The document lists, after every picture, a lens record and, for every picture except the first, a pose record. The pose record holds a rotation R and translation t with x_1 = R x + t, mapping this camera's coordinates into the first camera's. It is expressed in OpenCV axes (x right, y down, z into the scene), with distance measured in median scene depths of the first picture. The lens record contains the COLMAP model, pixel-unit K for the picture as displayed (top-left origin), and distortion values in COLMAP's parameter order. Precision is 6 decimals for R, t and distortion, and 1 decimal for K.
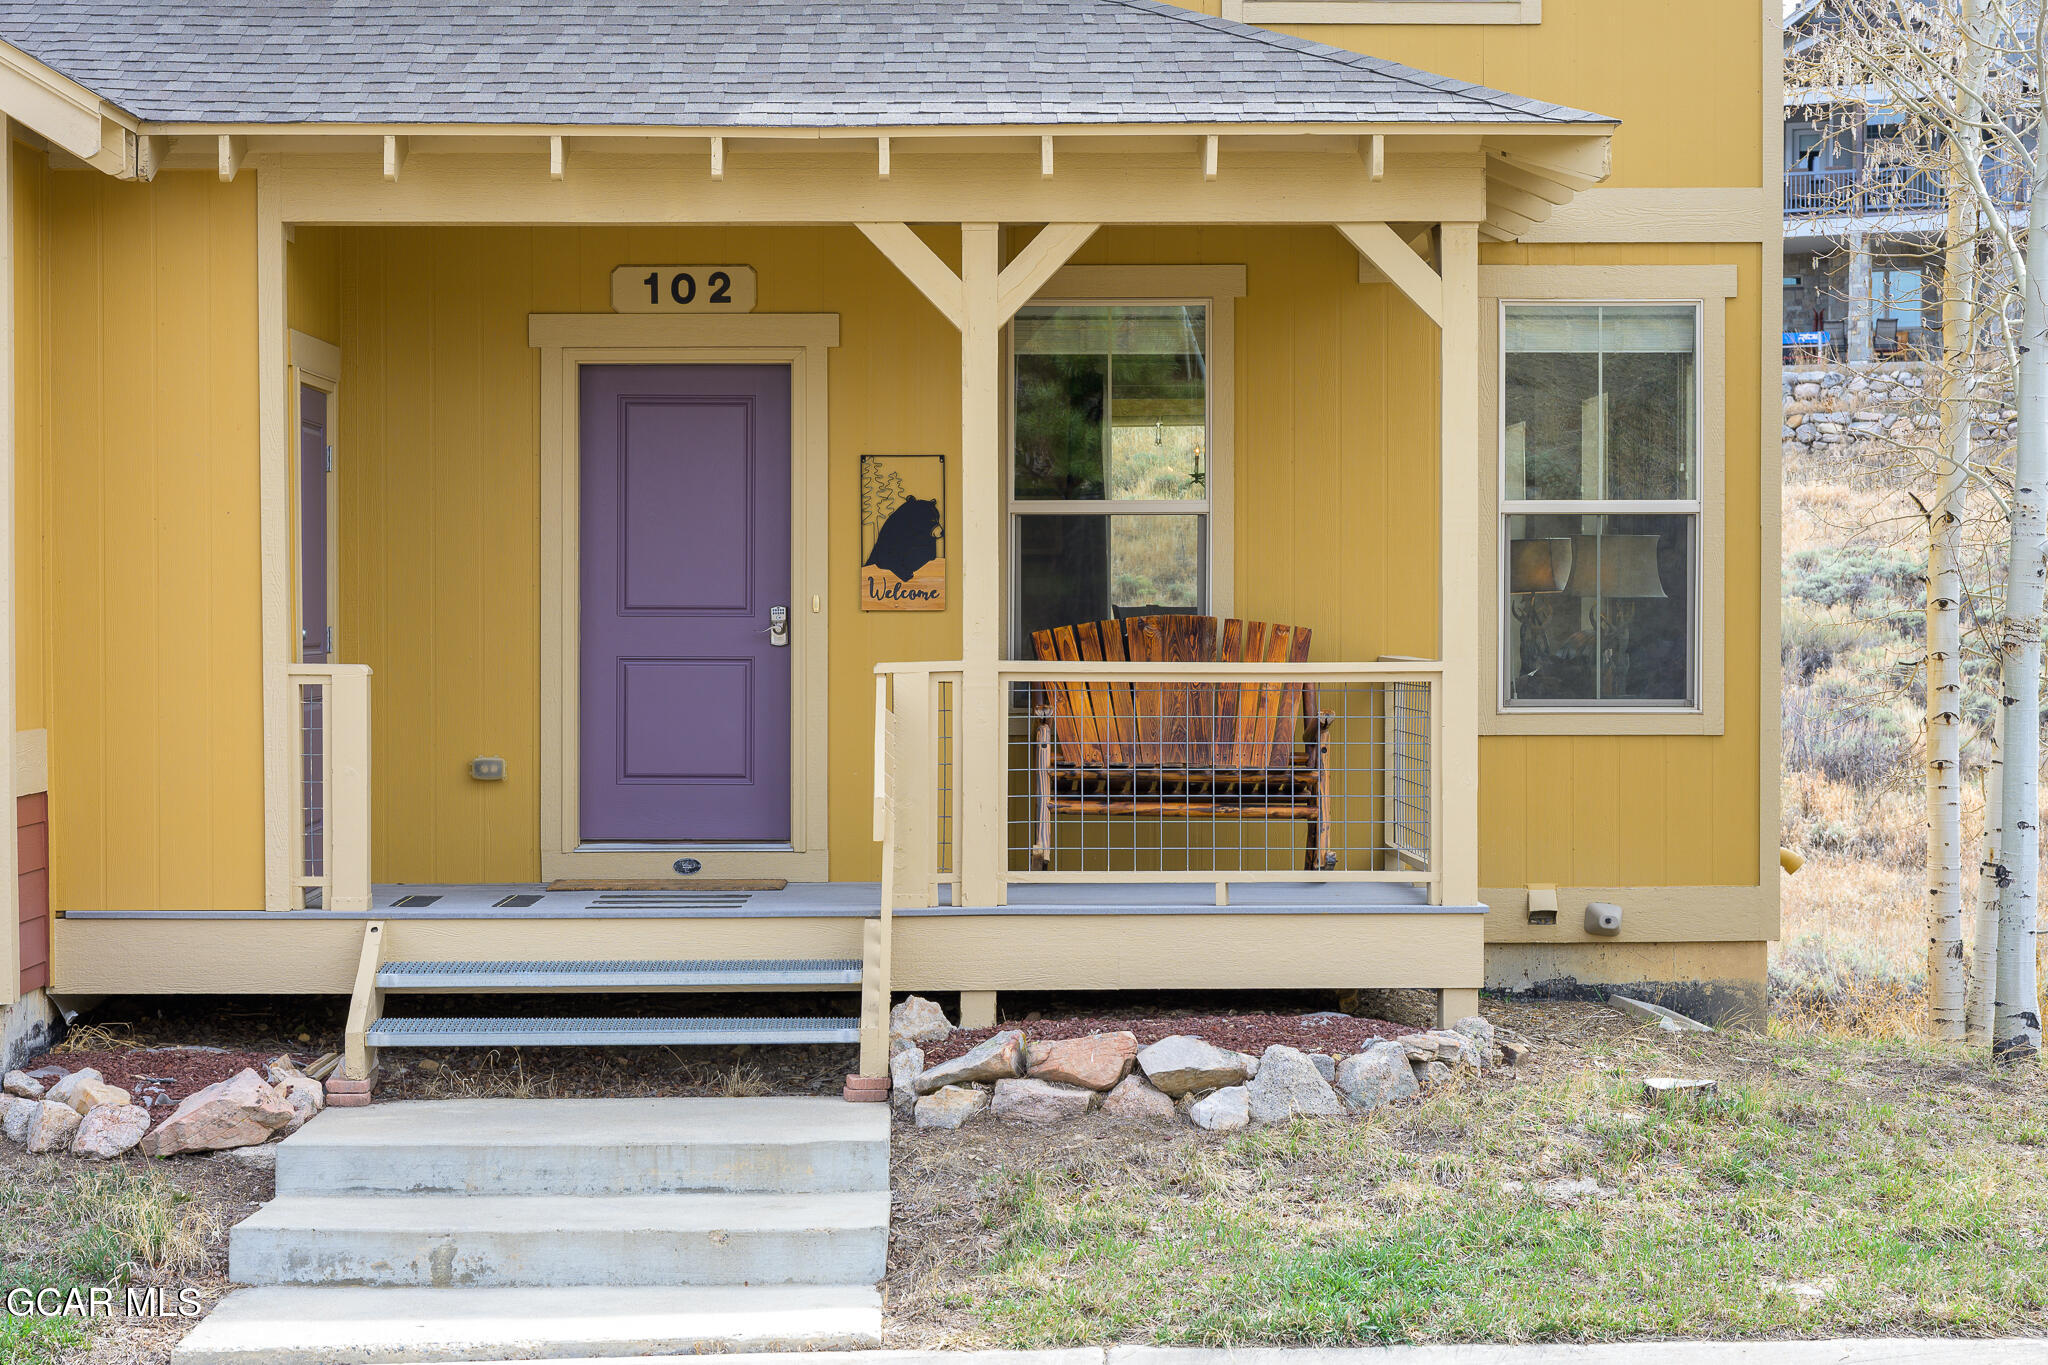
lens RADIAL K [[4117.3, 0, 1027.6], [0, 4117.3, 680.2], [0, 0, 1]] dist [-0.004970, 0.179138]
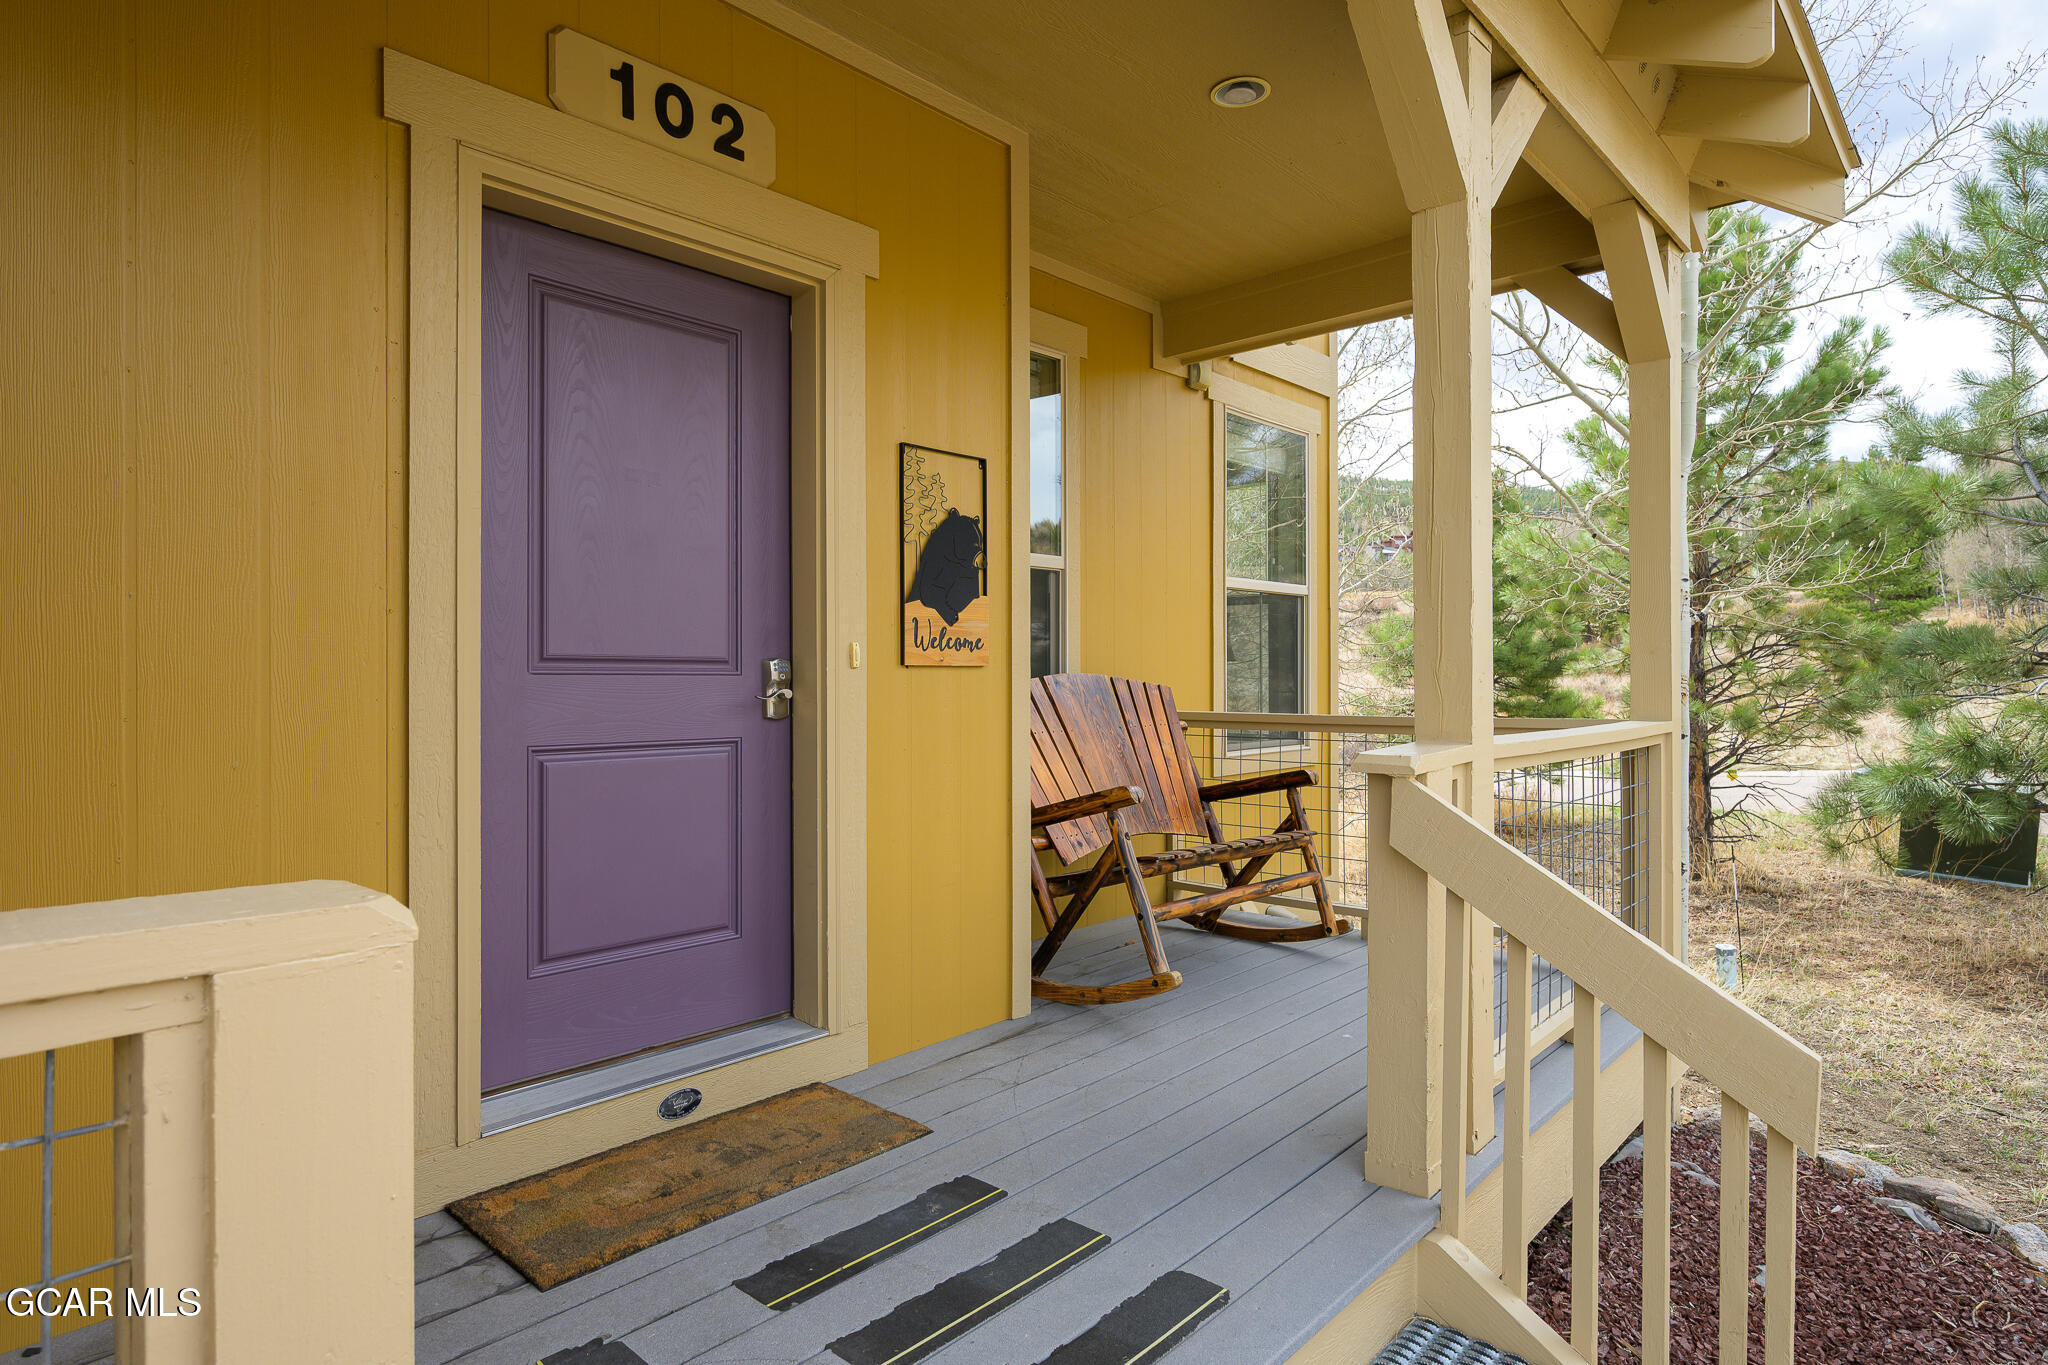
lens RADIAL K [[1140.1, 0, 1024.0], [0, 1140.1, 682.5], [0, 0, 1]] dist [-0.000472, 0.000039]
pose [[0.680584, -0.003824, 0.732661, -0.179415], [0.014615, 0.999858, -0.008358, -0.012949], [-0.732525, 0.016396, 0.680543, 0.911717]]
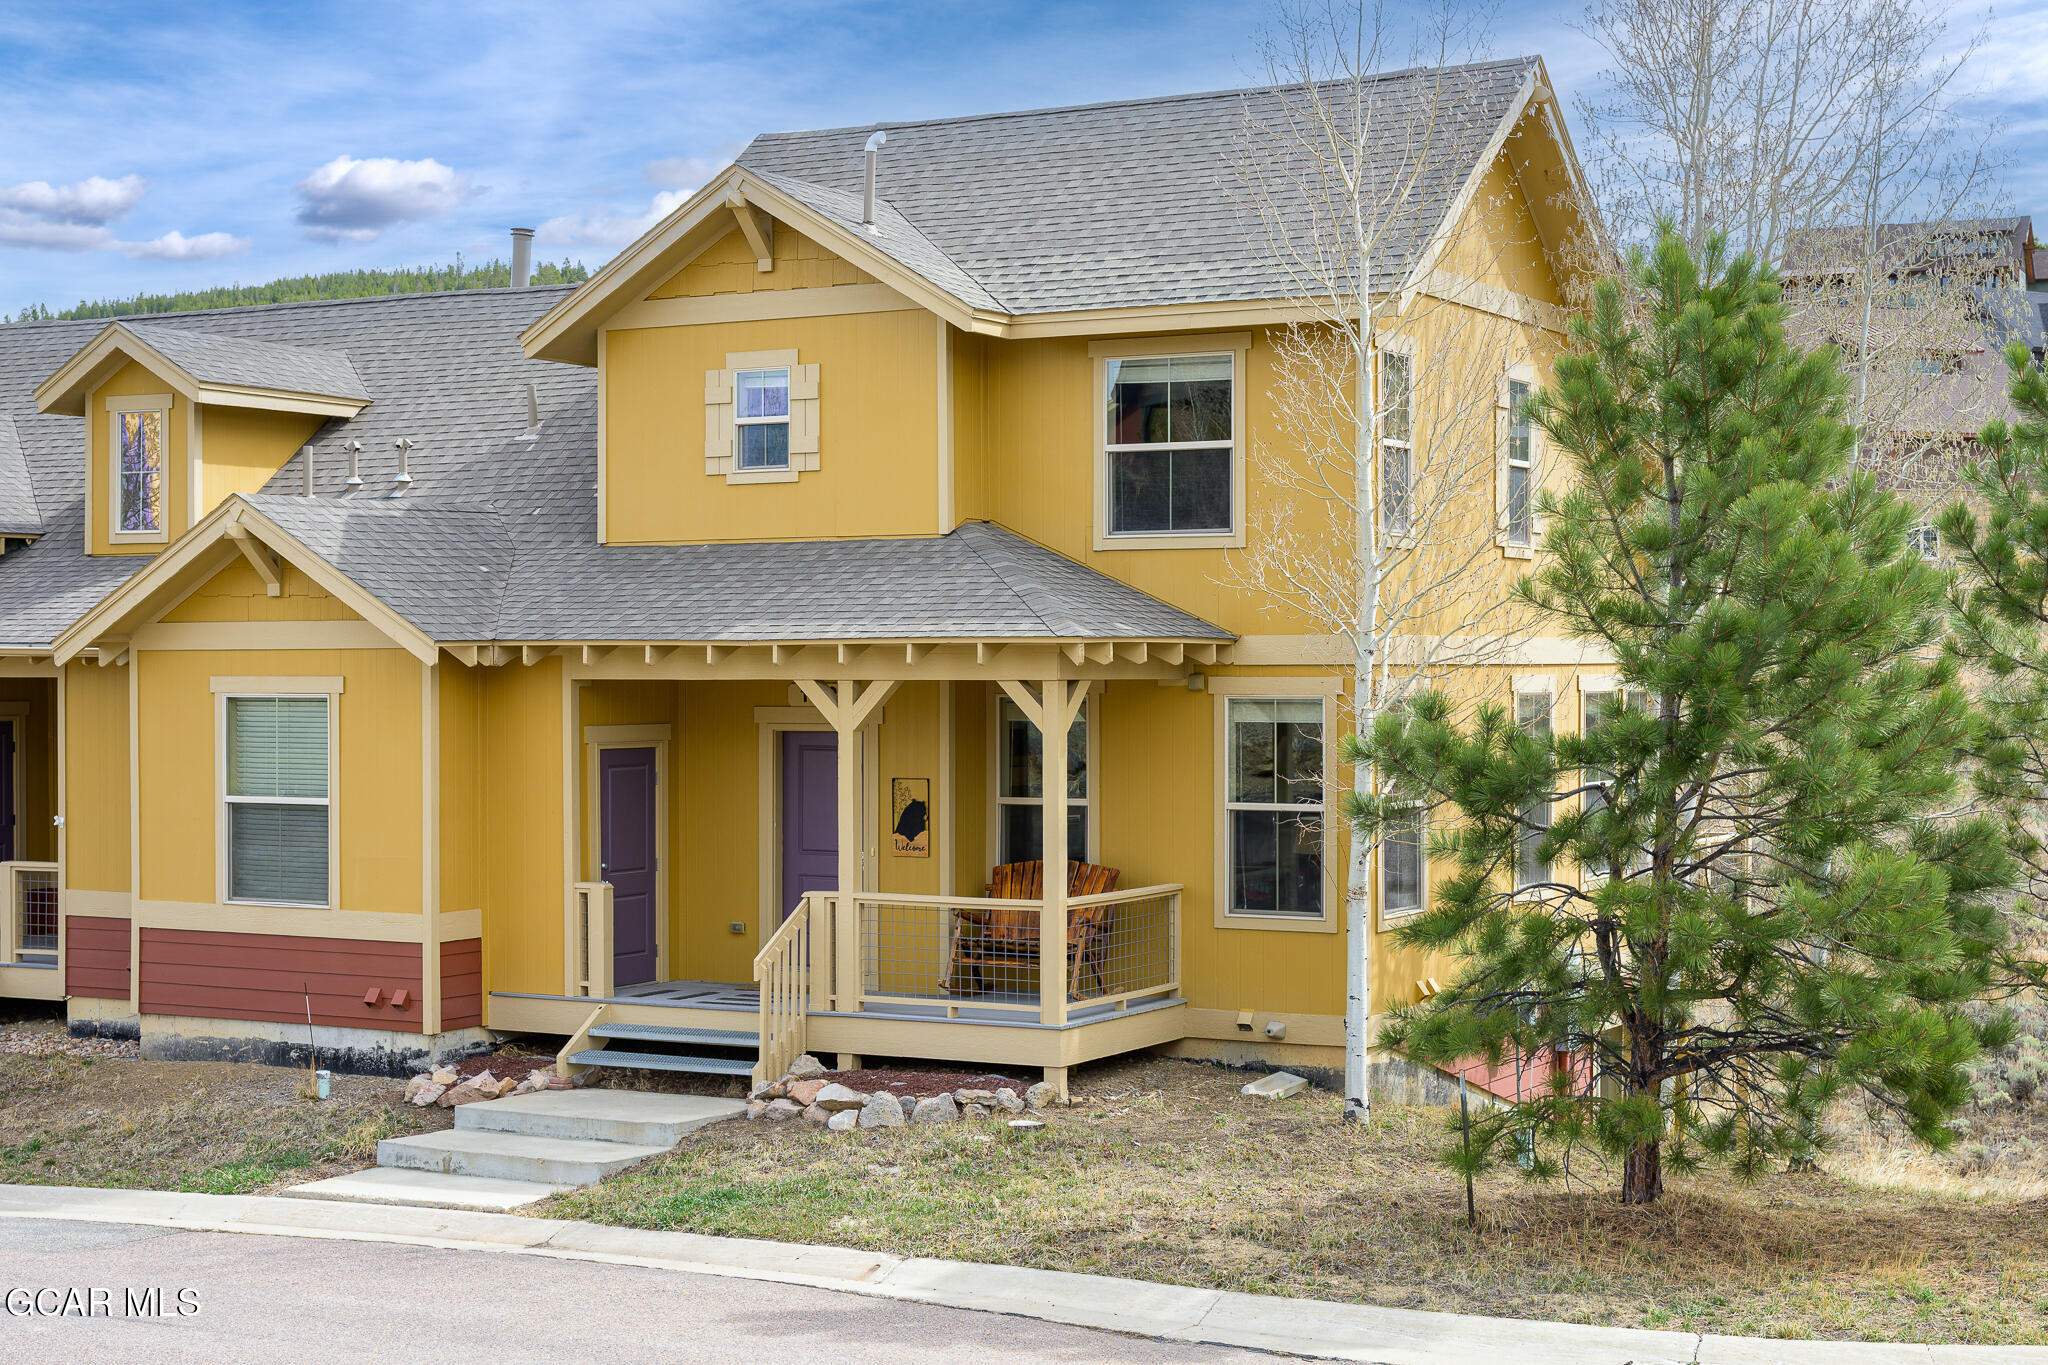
lens RADIAL K [[3037.1, 0, 1024.4], [0, 3037.1, 683.1], [0, 0, 1]] dist [0.007281, 0.021056]
pose [[0.873419, 0.002342, -0.486963, 0.781655], [-0.008693, 0.999904, -0.010783, -0.091049], [0.486891, 0.013652, 0.873356, -0.274404]]
